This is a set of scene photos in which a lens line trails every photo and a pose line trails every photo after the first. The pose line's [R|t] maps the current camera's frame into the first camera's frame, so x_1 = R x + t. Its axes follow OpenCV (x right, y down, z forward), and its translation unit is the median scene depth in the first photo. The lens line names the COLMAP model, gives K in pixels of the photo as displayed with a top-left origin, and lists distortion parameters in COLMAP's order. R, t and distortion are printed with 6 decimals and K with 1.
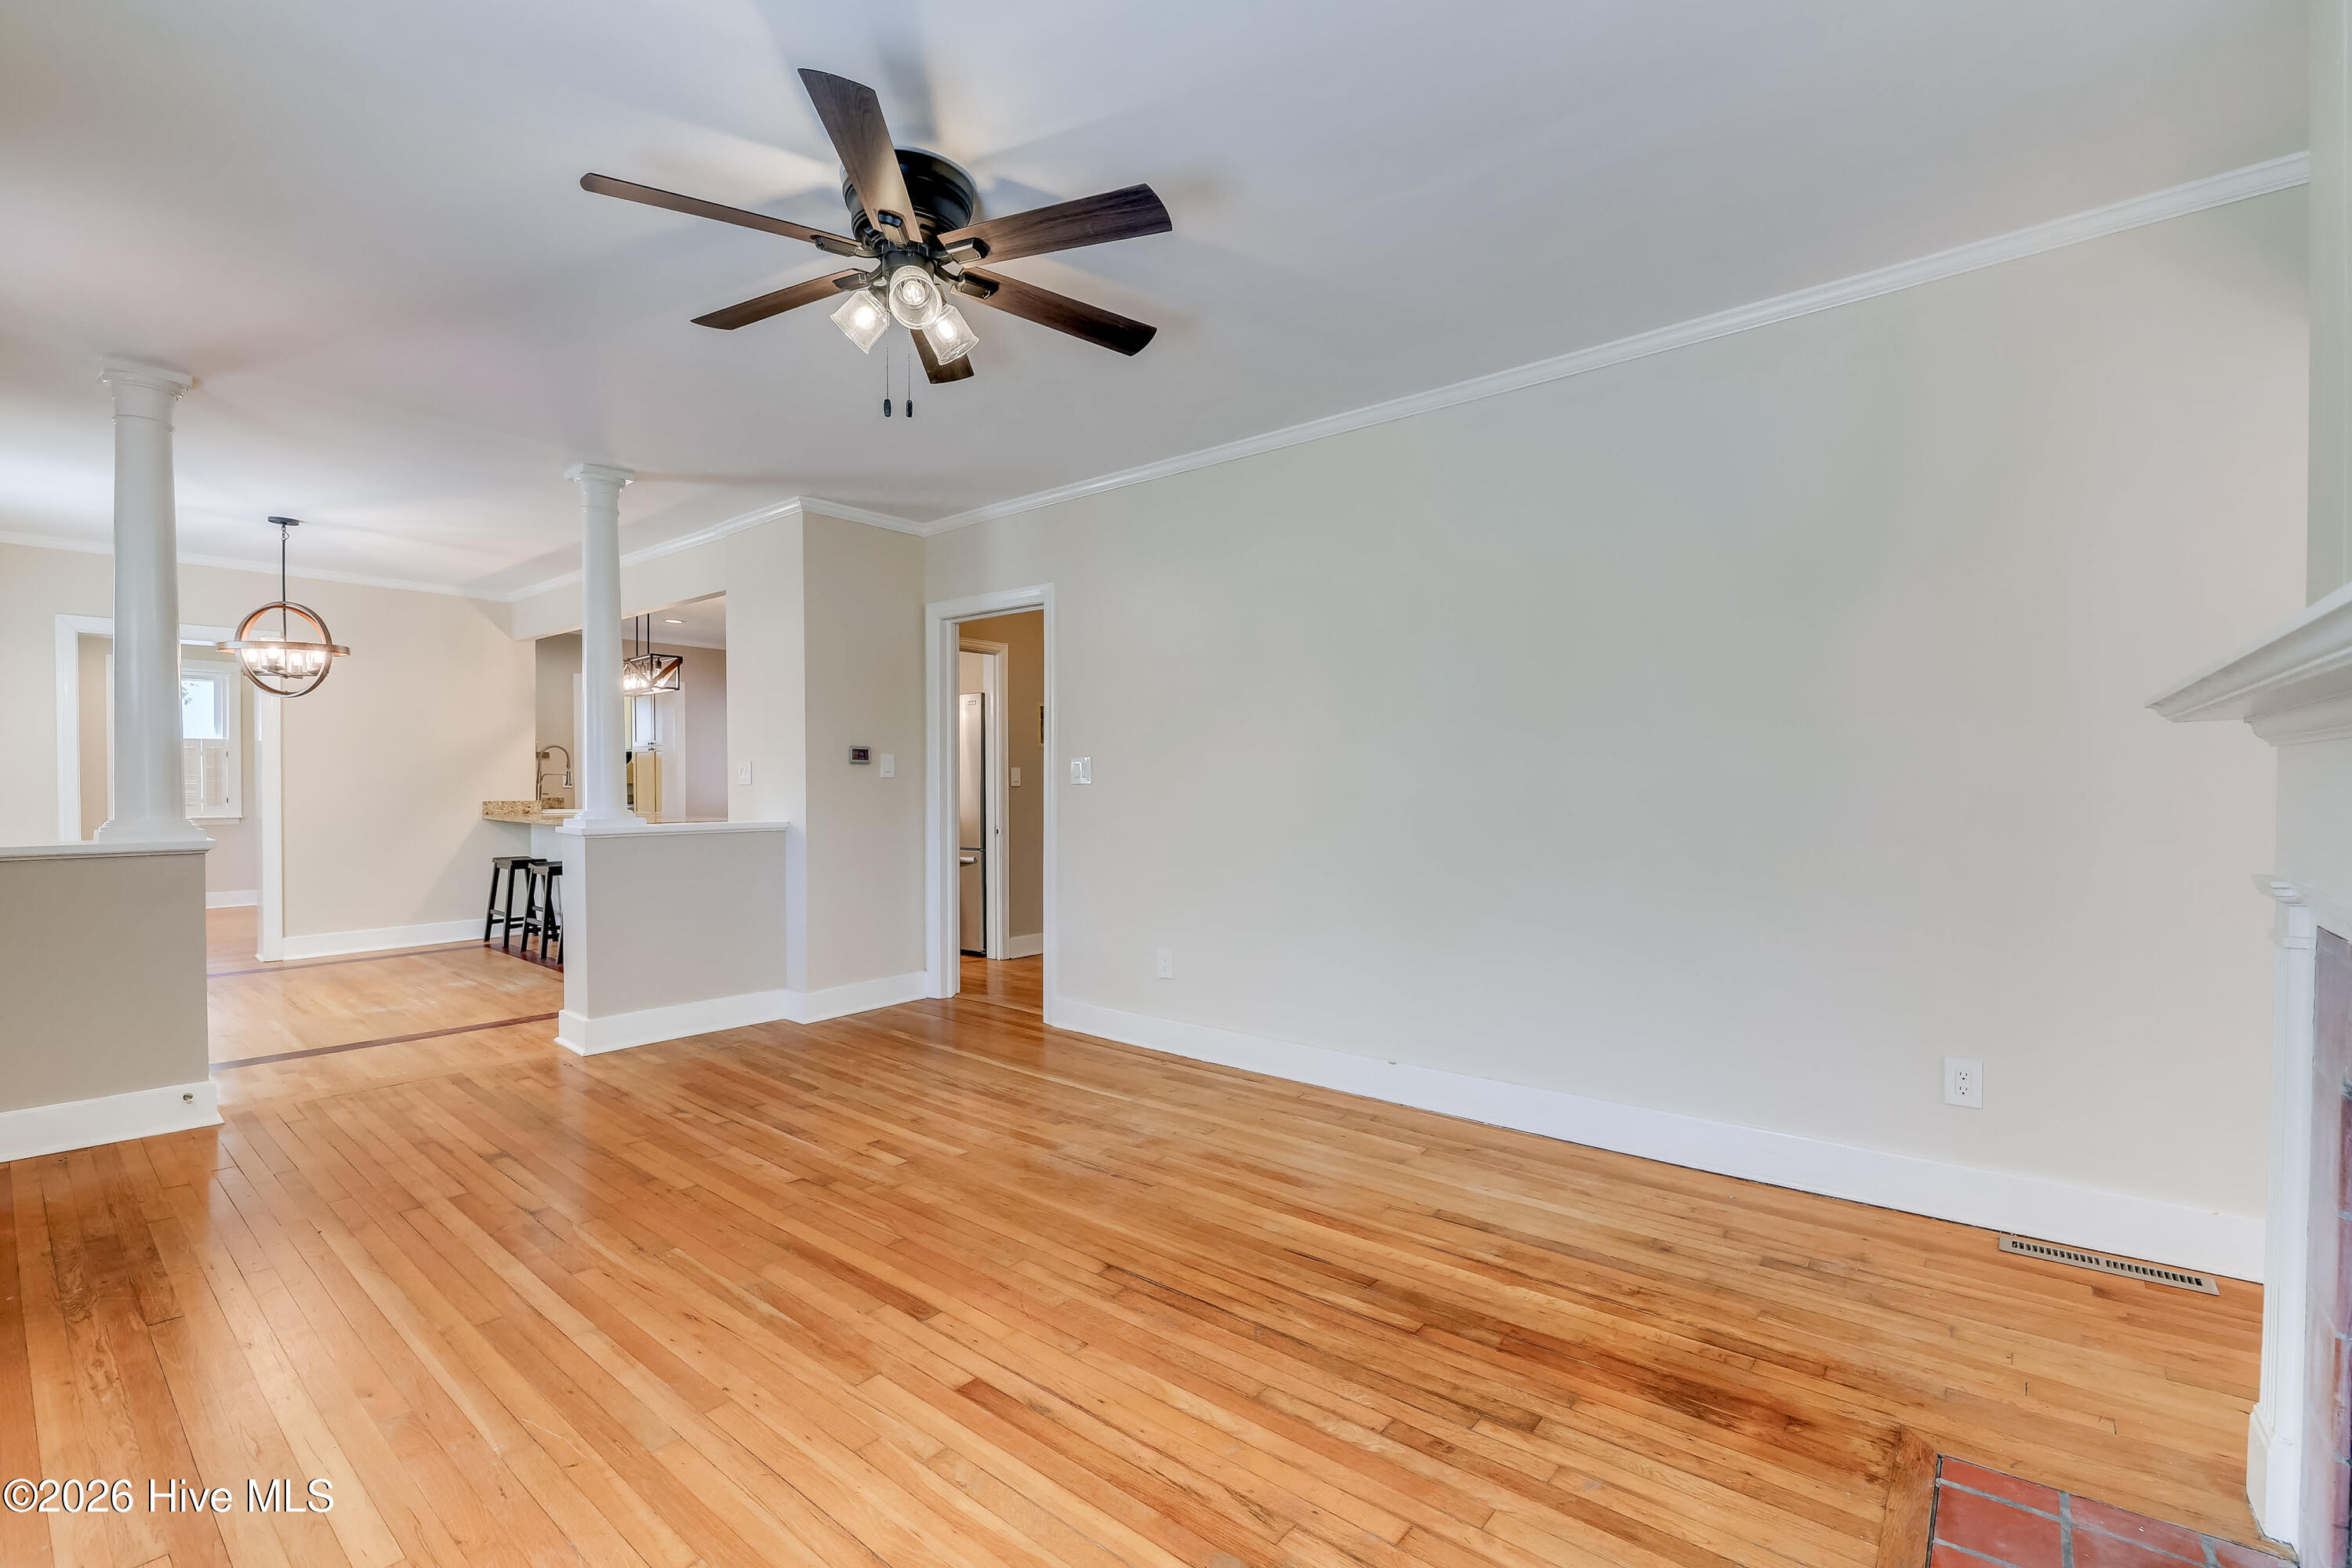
lens RADIAL K [[1017.4, 0, 1176.0], [0, 1017.4, 784.0], [0, 0, 1]] dist [-0.009551, -0.000049]
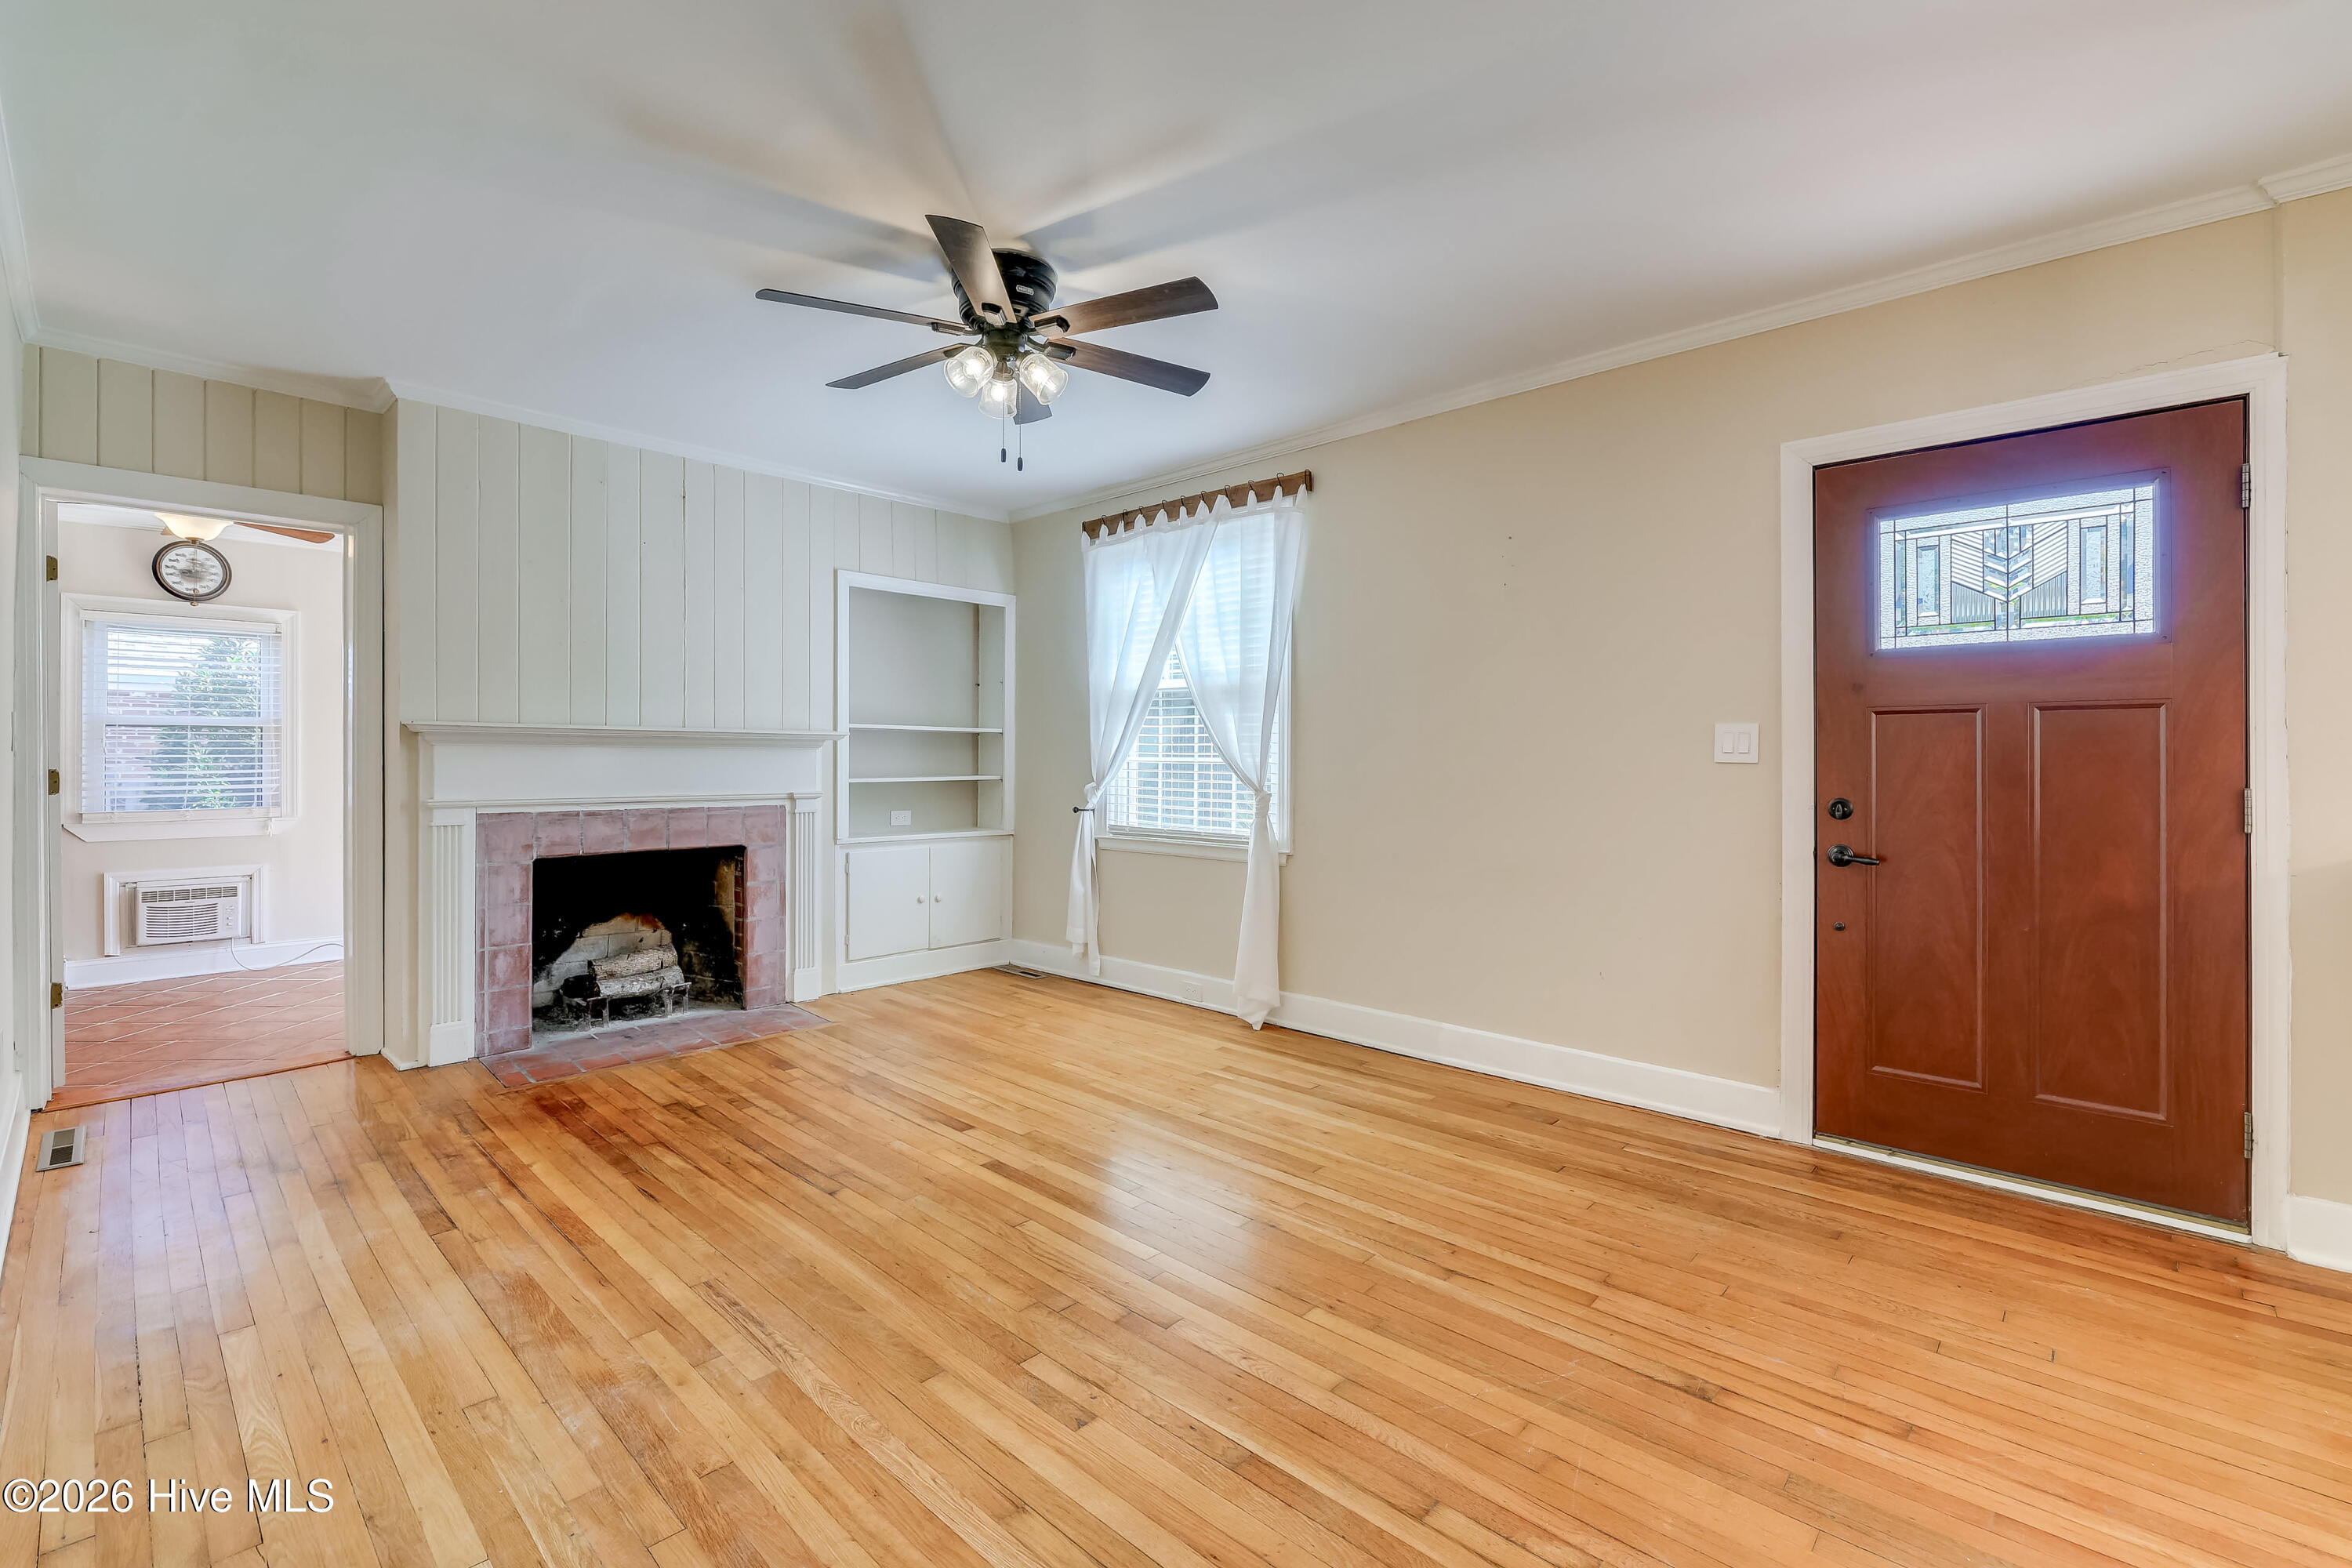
lens RADIAL K [[1021.4, 0, 1180.0], [0, 1021.4, 760.4], [0, 0, 1]] dist [-0.010460, 0.000191]
pose [[-0.998124, -0.000545, 0.061226, -0.549040], [-0.000157, 0.999980, 0.006348, -0.011498], [-0.061228, 0.006326, -0.998104, 2.213976]]
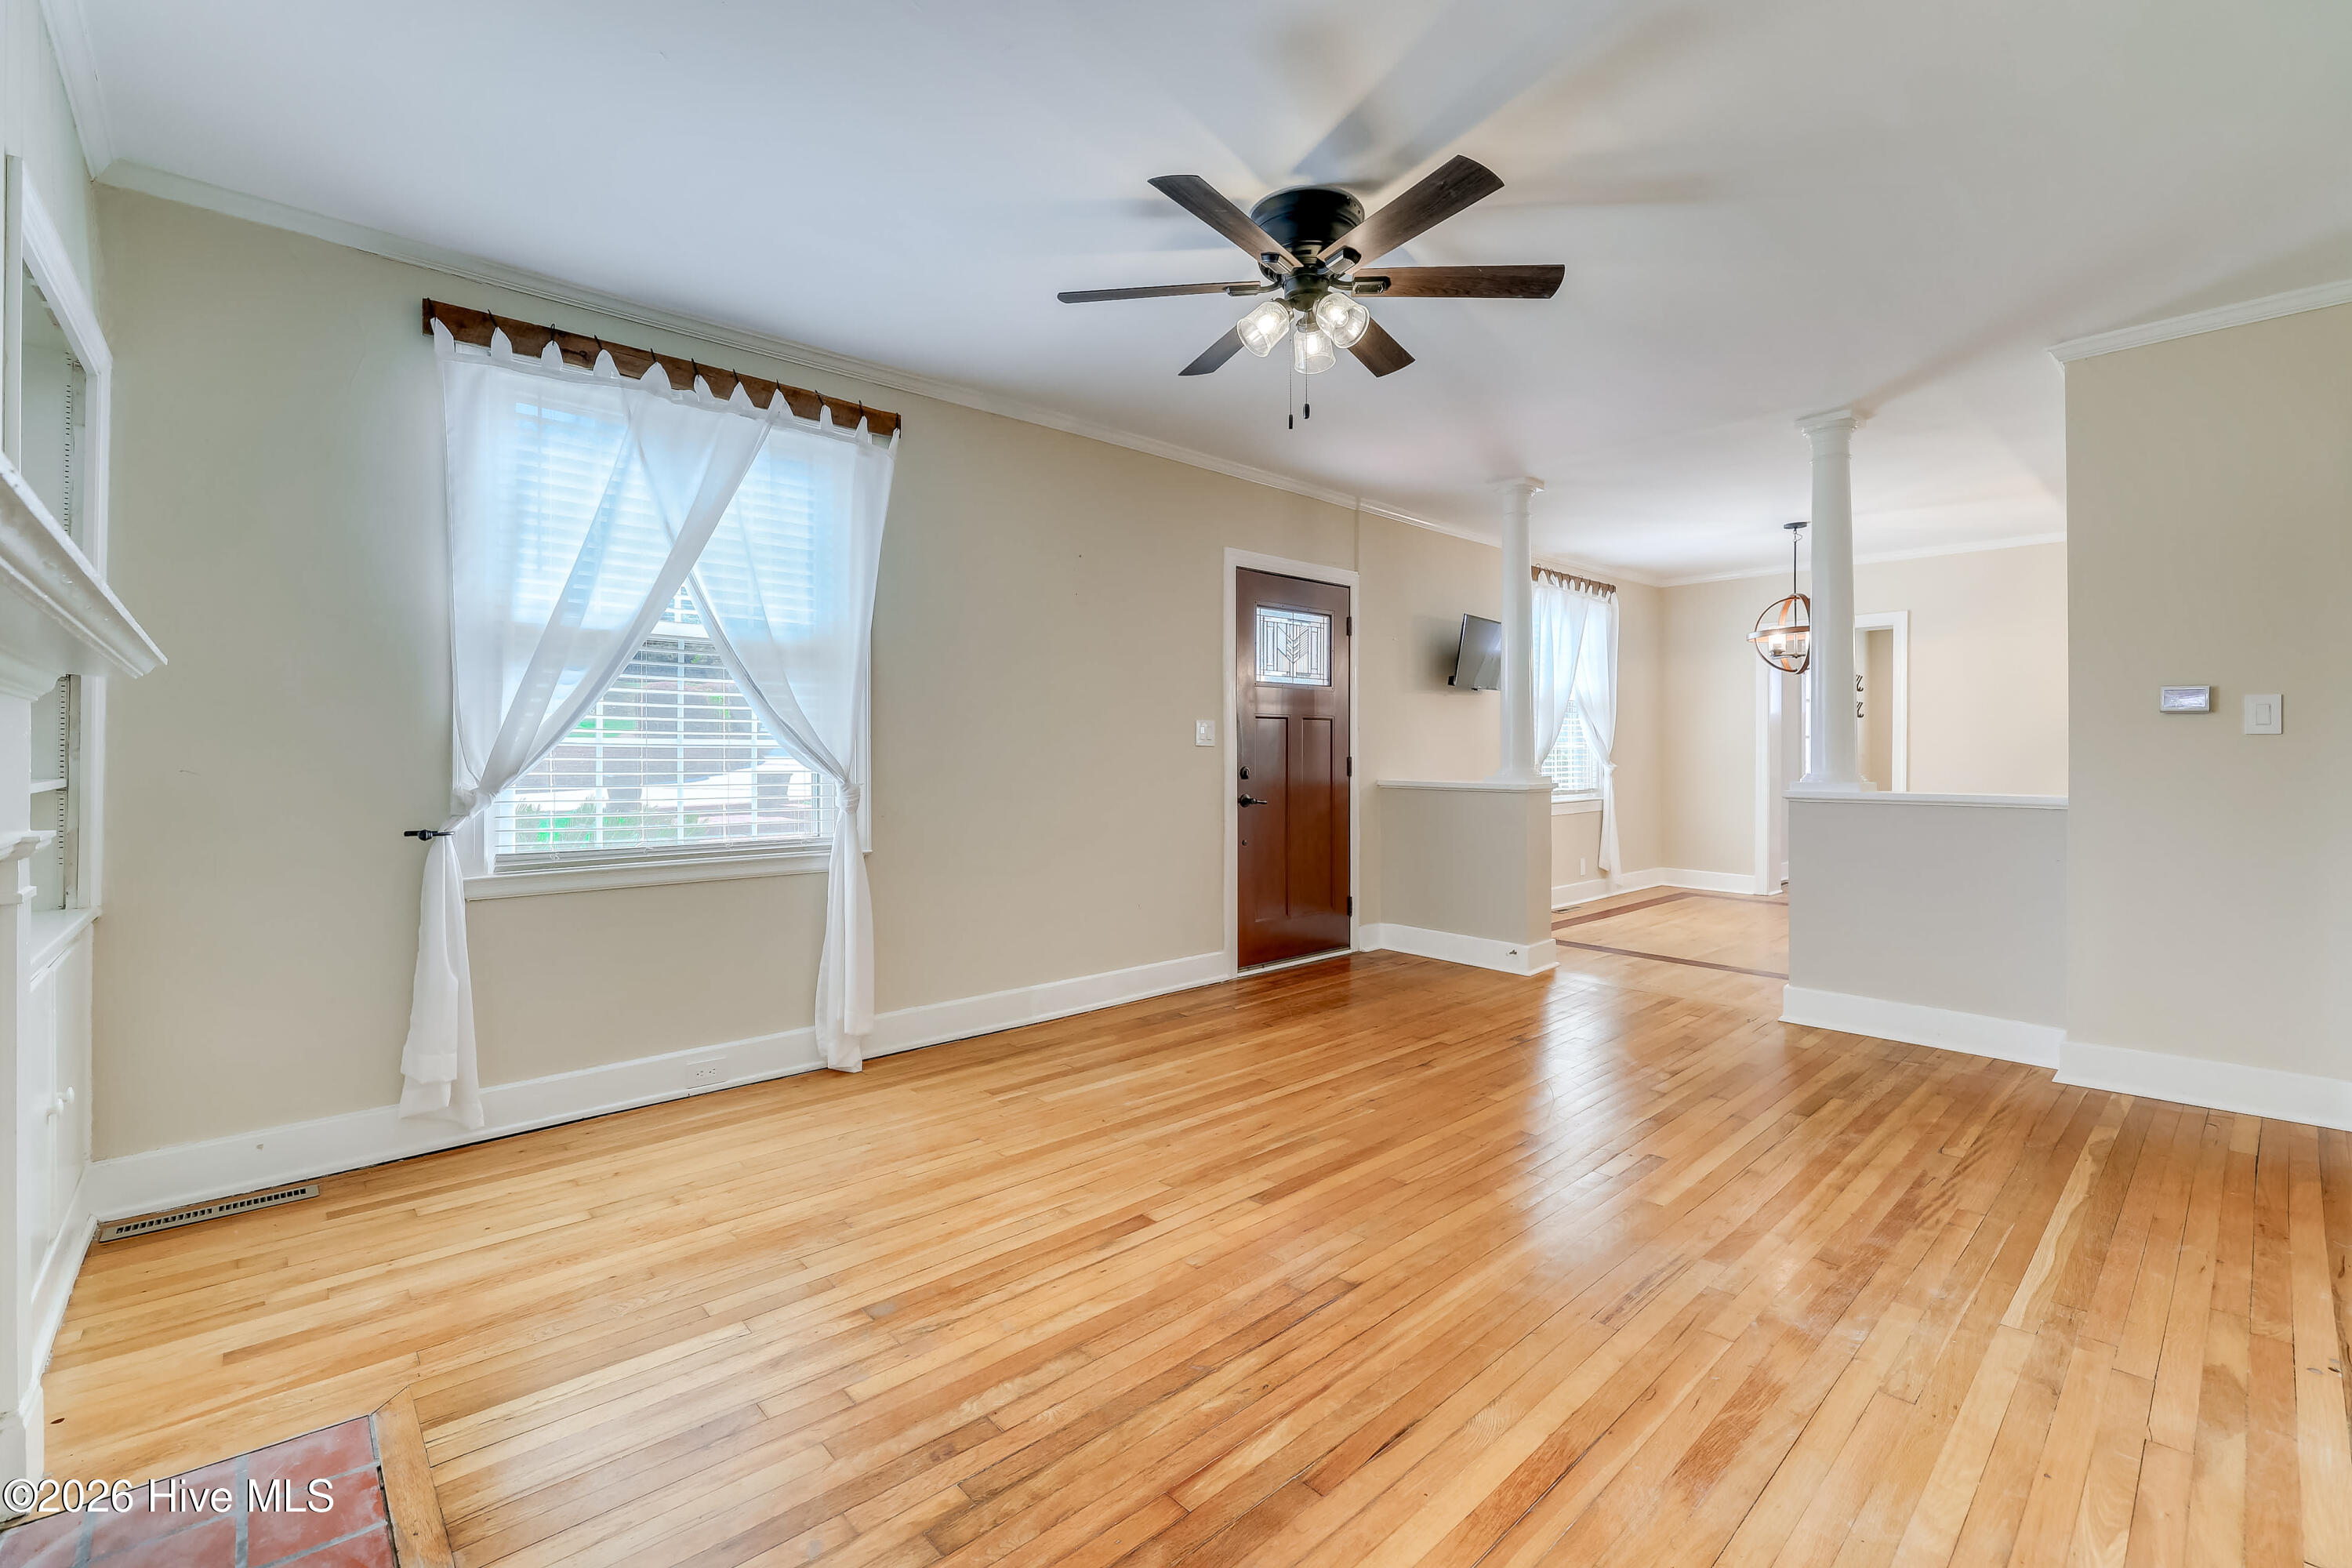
lens RADIAL K [[1013.6, 0, 1183.4], [0, 1013.6, 752.8], [0, 0, 1]] dist [-0.011591, 0.000297]
pose [[-0.128074, 0.002034, -0.991763, 0.871618], [-0.002656, 0.999994, 0.002394, 0.010066], [0.991761, 0.002941, -0.128068, 1.016345]]
